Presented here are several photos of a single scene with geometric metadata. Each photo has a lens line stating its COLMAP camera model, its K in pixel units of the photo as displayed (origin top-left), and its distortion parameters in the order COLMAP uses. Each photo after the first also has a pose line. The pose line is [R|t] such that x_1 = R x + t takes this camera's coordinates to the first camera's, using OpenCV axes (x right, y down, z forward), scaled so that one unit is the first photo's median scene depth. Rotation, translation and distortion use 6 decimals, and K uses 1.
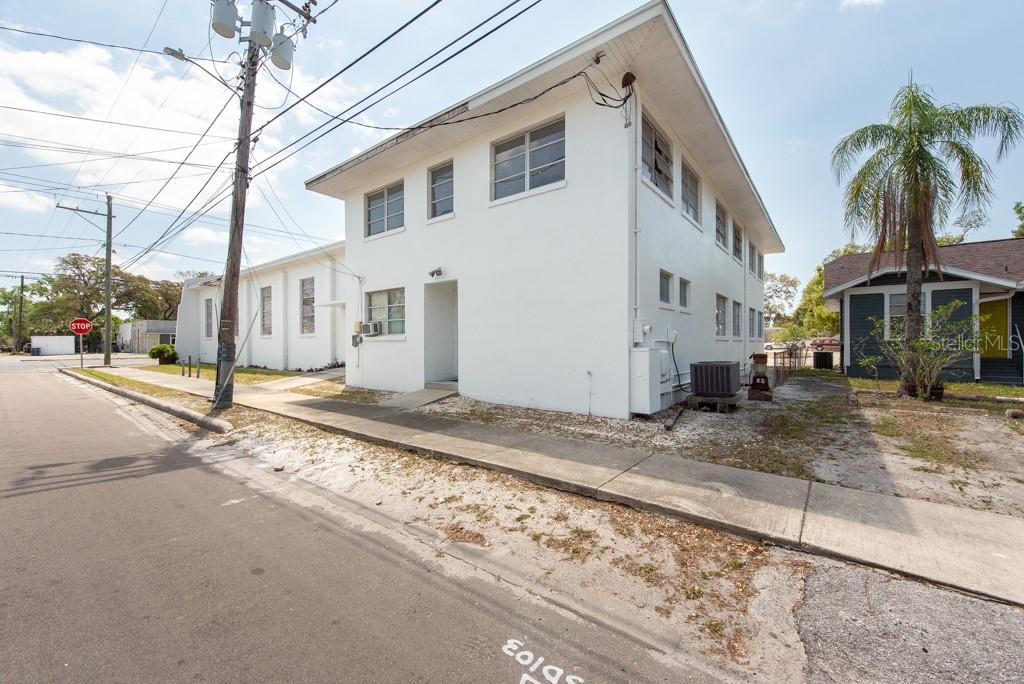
lens RADIAL K [[406.8, 0, 513.6], [0, 406.8, 343.8], [0, 0, 1]] dist [0.020256, -0.006401]
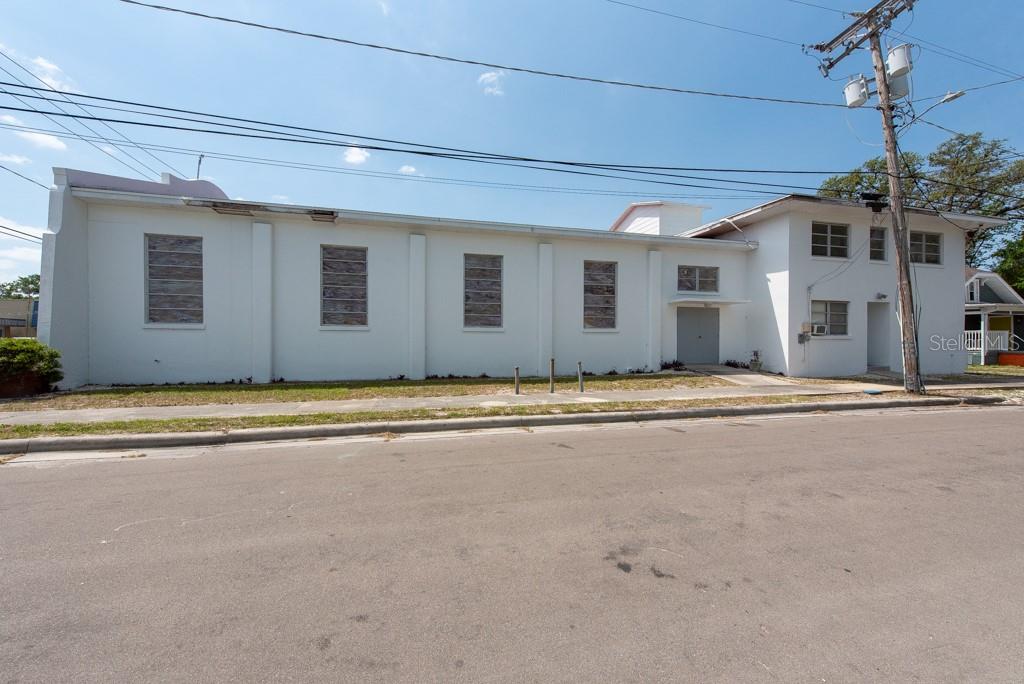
lens RADIAL K [[406.8, 0, 513.6], [0, 406.8, 343.8], [0, 0, 1]] dist [0.020256, -0.006401]
pose [[0.600579, 0.006465, 0.799539, -2.085065], [-0.006541, 0.999974, -0.003172, 0.018819], [-0.799539, -0.003325, 0.600605, 1.066510]]
